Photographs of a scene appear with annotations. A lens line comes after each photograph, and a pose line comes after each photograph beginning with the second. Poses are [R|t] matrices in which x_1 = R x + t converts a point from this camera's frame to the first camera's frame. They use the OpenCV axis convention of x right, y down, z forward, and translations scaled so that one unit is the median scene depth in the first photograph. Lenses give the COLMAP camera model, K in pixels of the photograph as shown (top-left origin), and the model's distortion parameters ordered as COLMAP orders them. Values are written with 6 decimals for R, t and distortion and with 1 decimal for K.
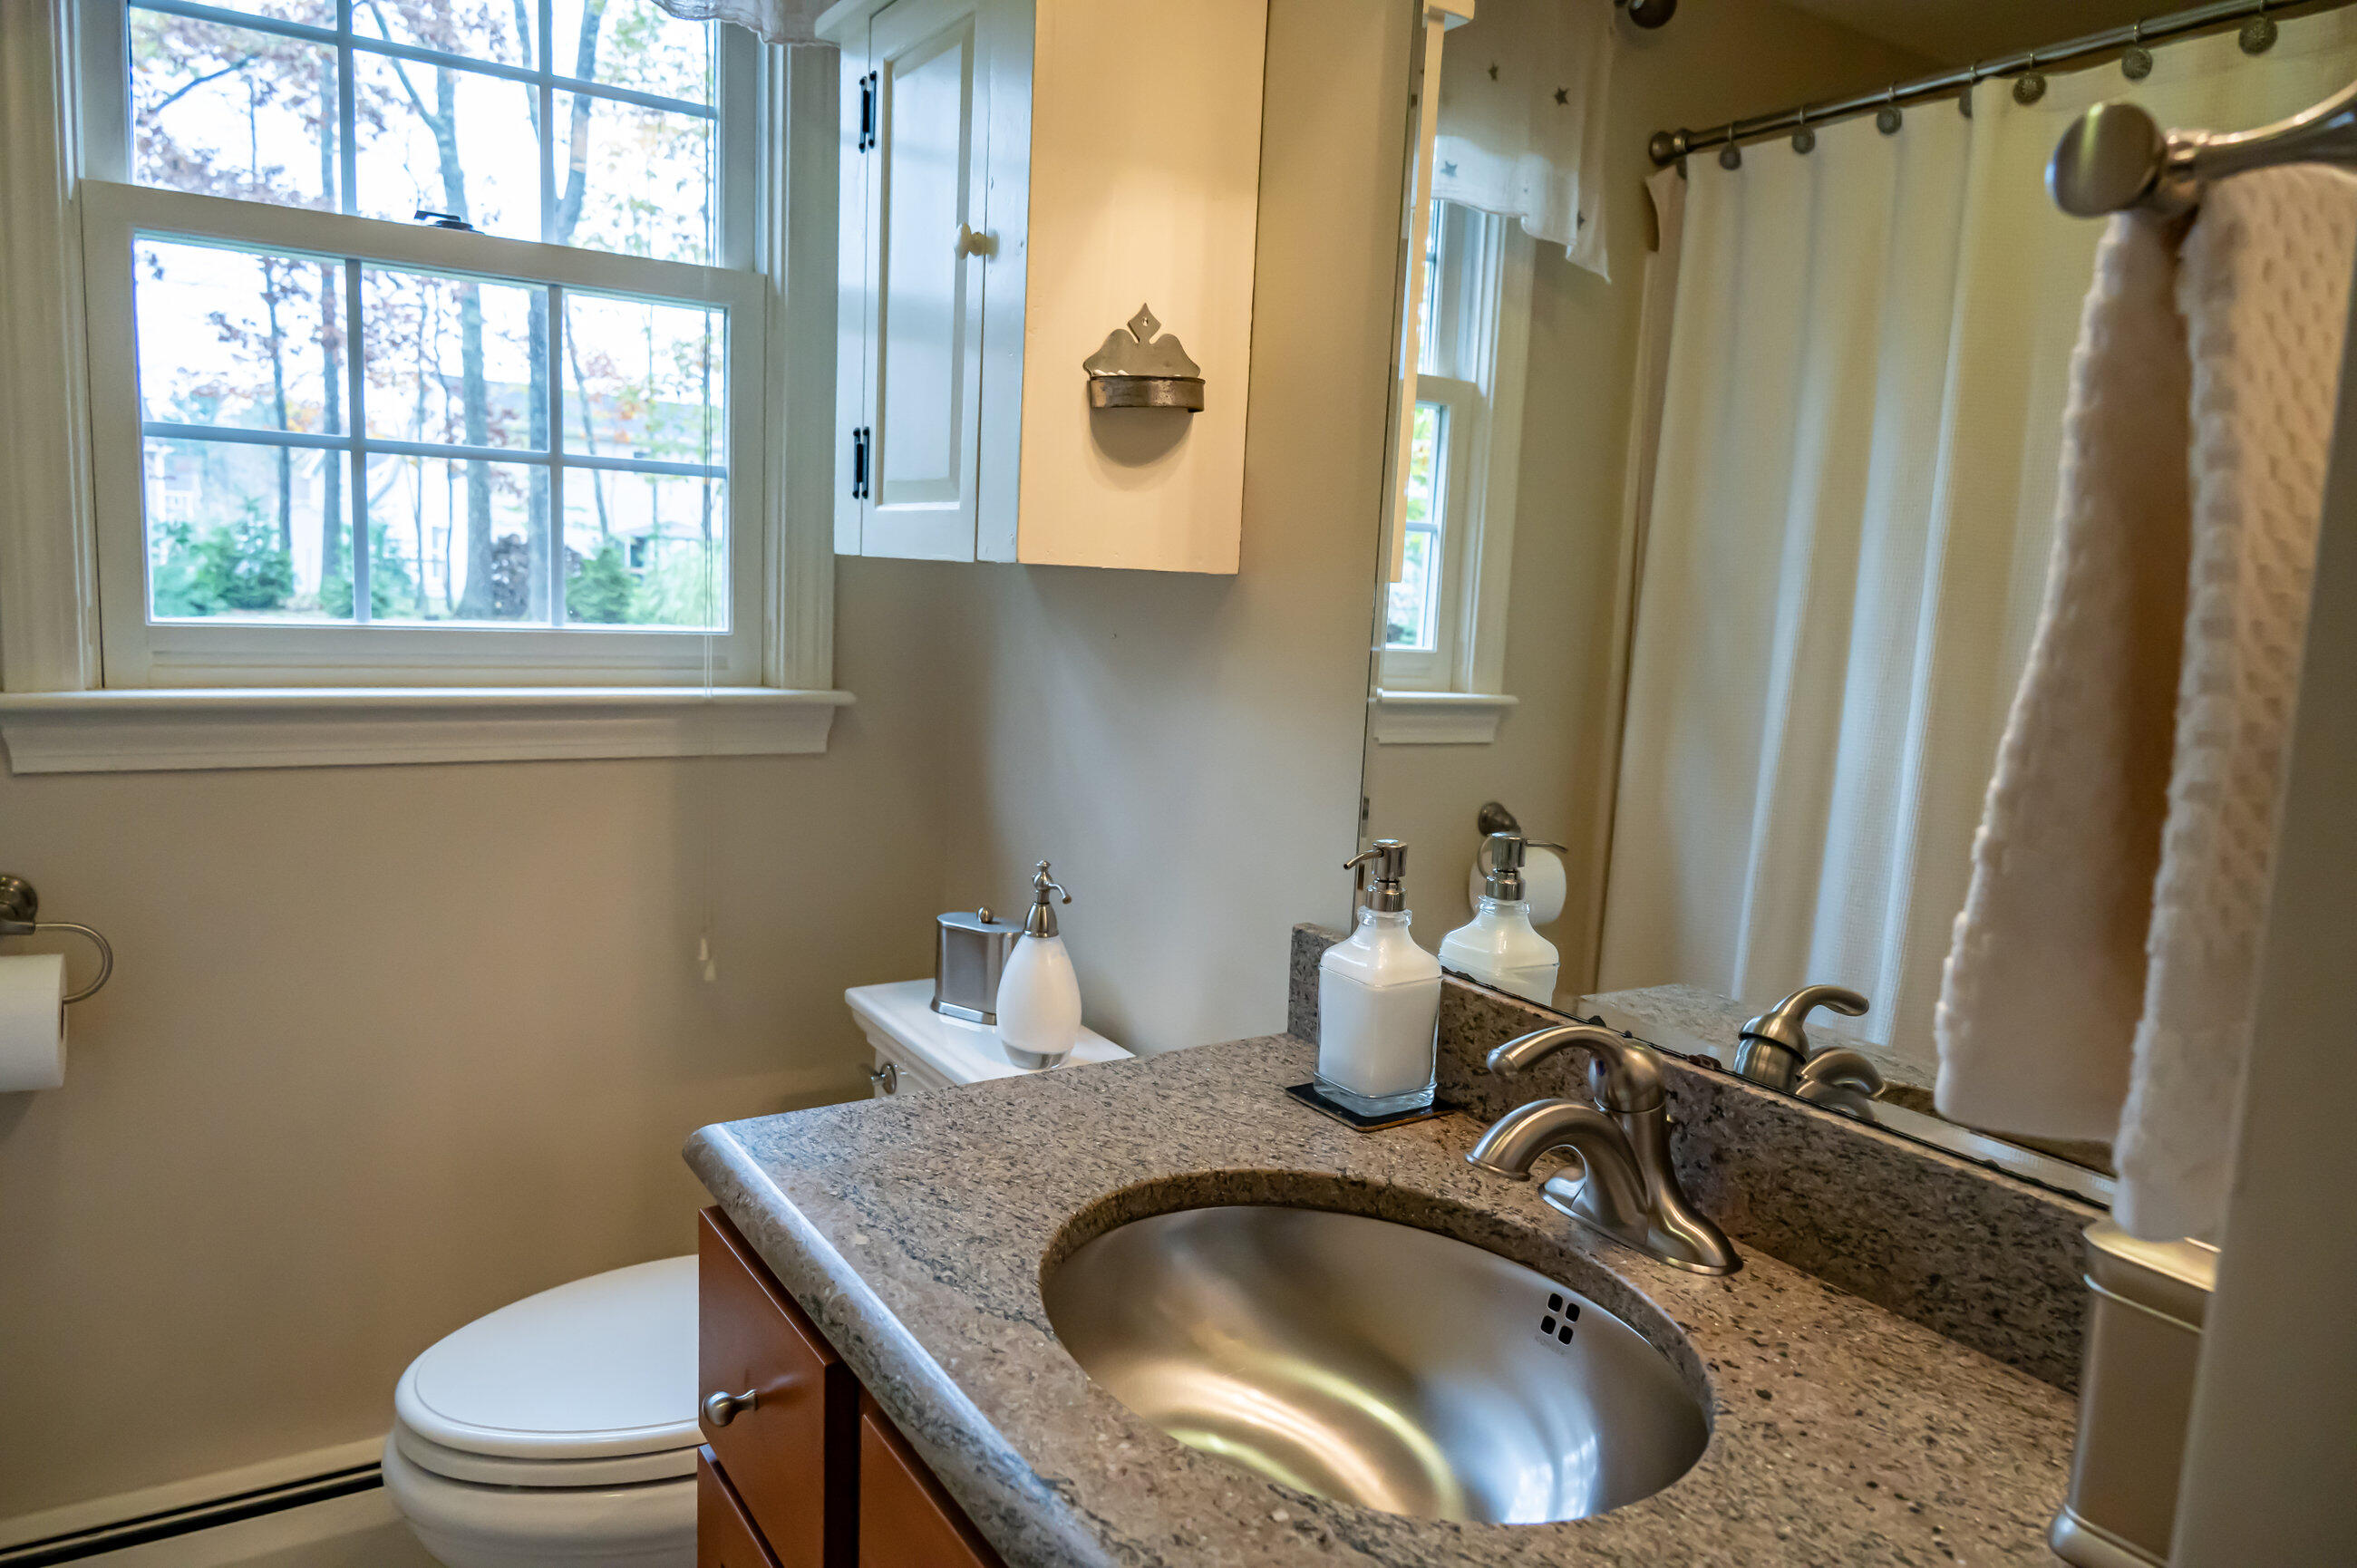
lens RADIAL K [[1572.6, 0, 1173.5], [0, 1572.6, 783.5], [0, 0, 1]] dist [0.001695, 0.003790]
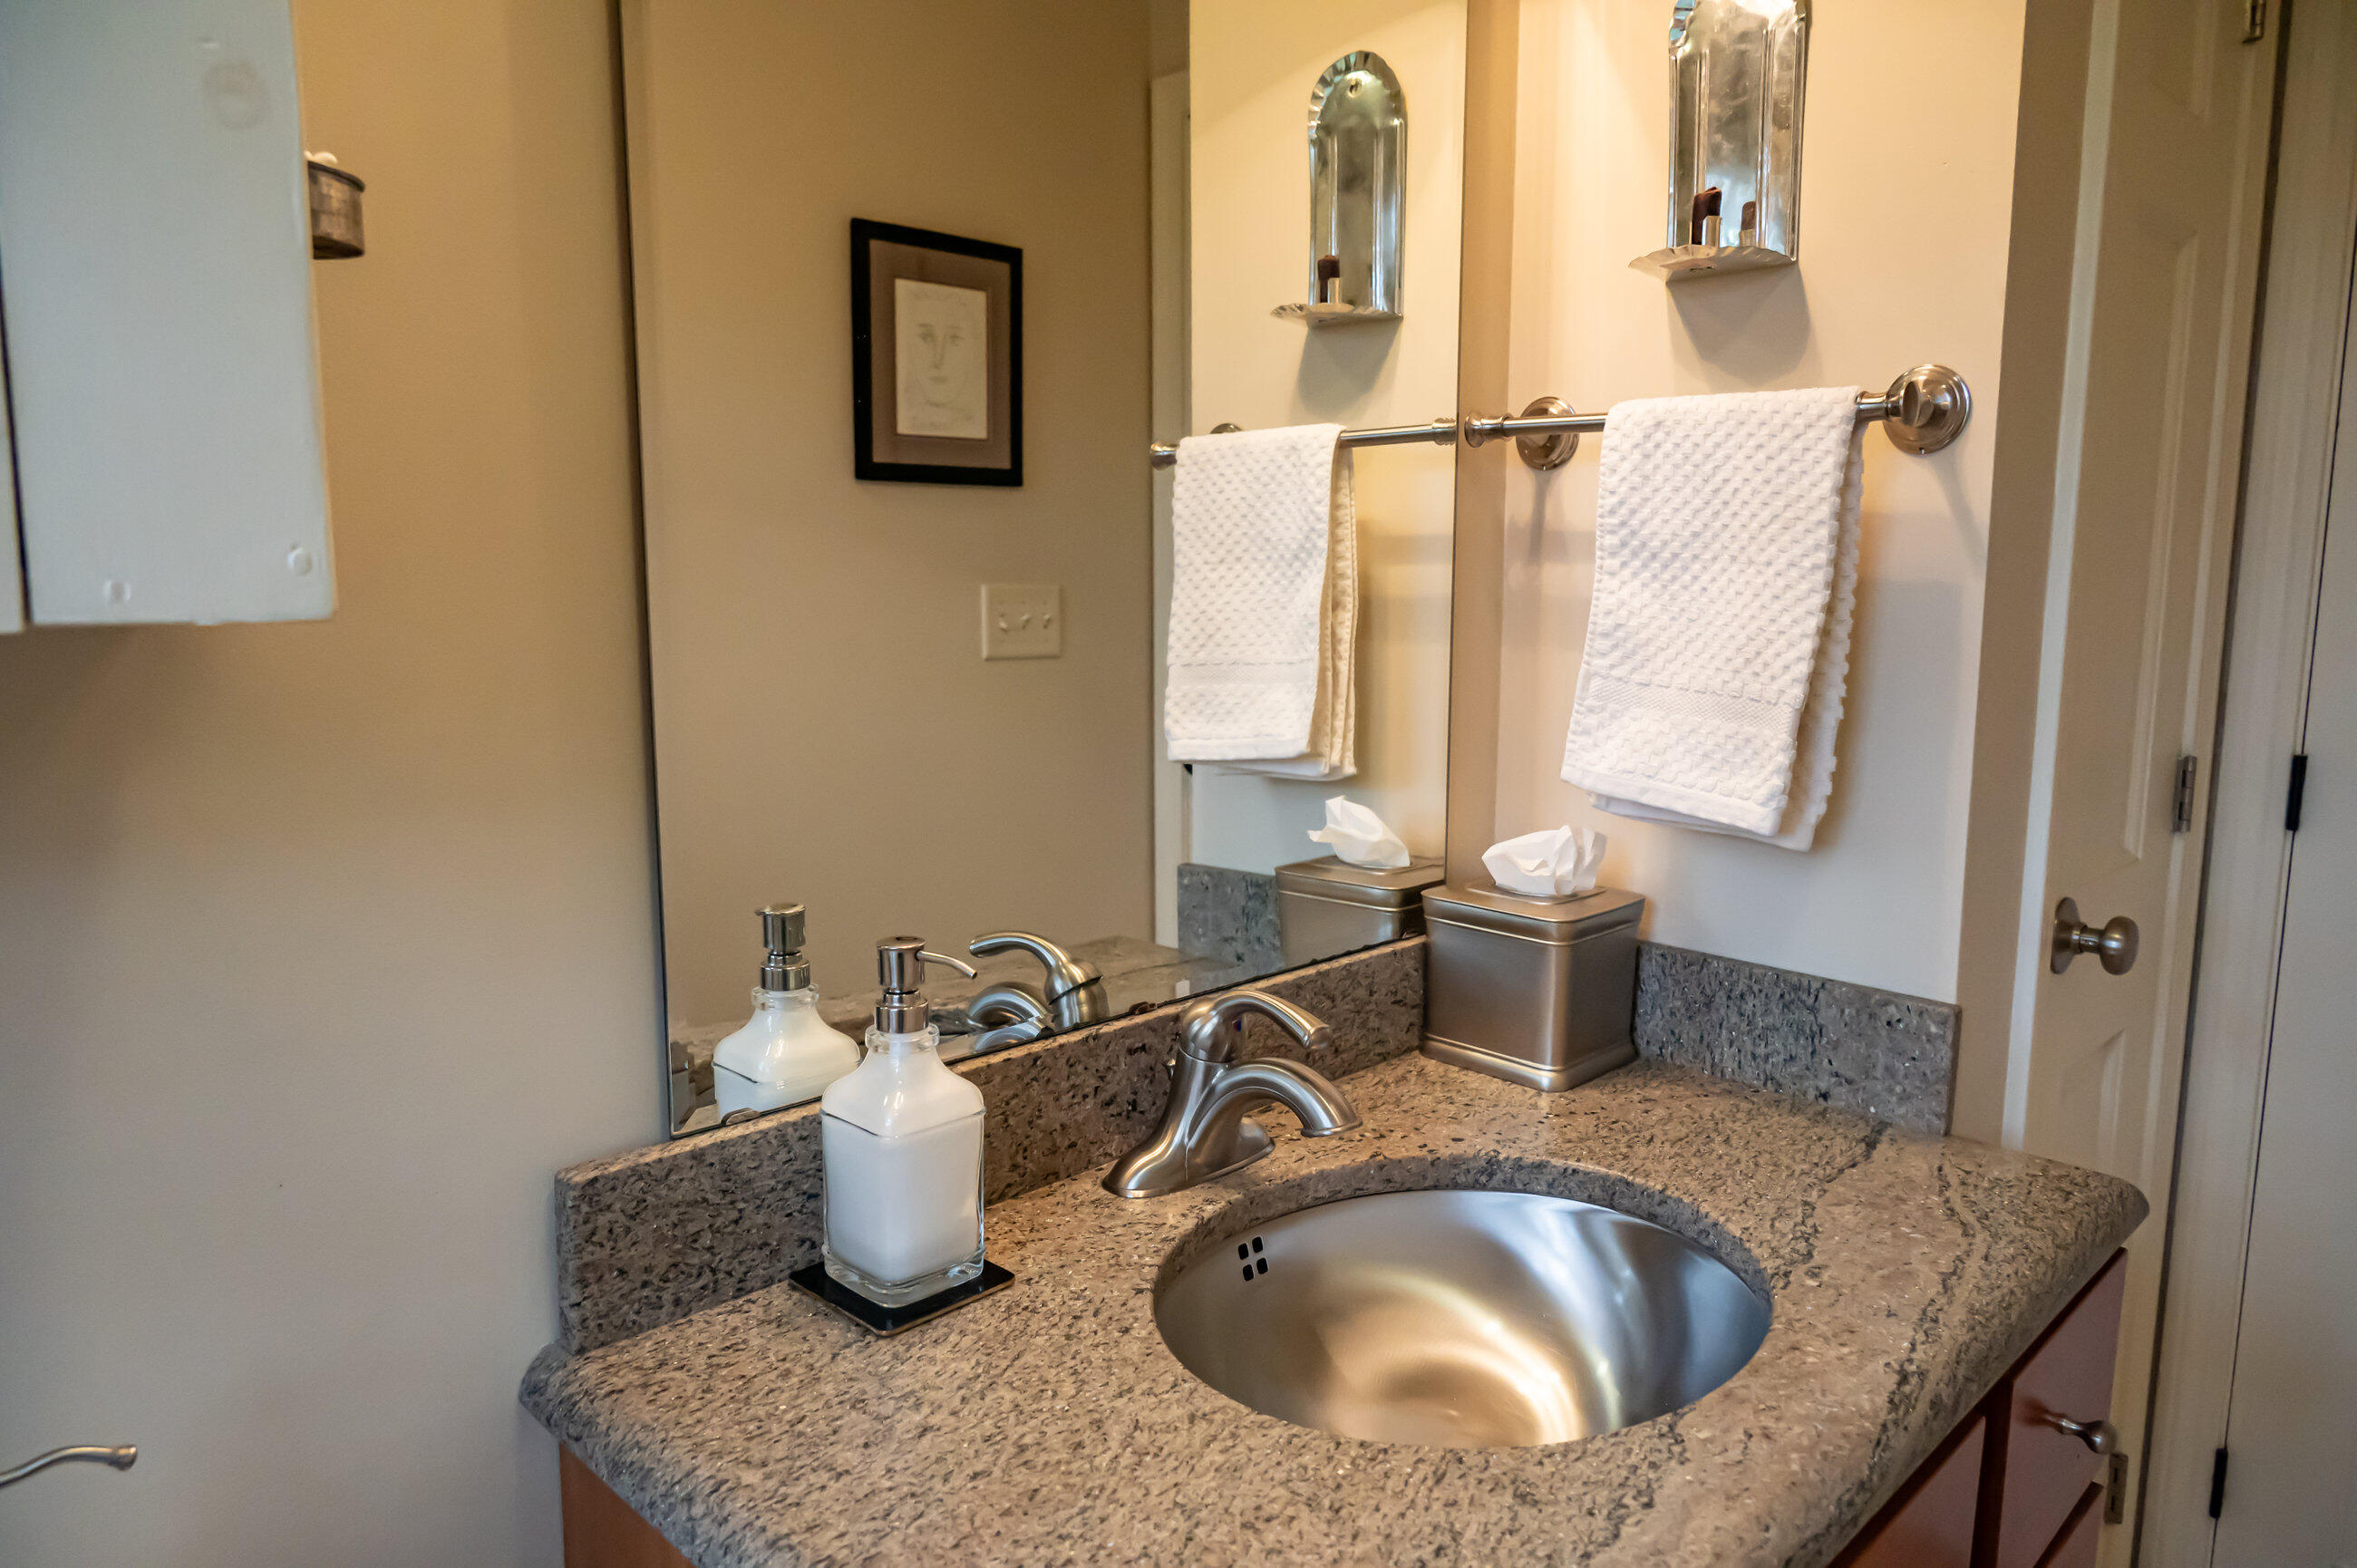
lens RADIAL K [[1572.6, 0, 1172.3], [0, 1572.6, 780.8], [0, 0, 1]] dist [0.001695, 0.003790]
pose [[-0.224284, -0.183532, 0.957085, -0.715249], [0.120736, 0.969306, 0.214169, -0.218178], [-0.967016, 0.163589, -0.195241, 1.198401]]
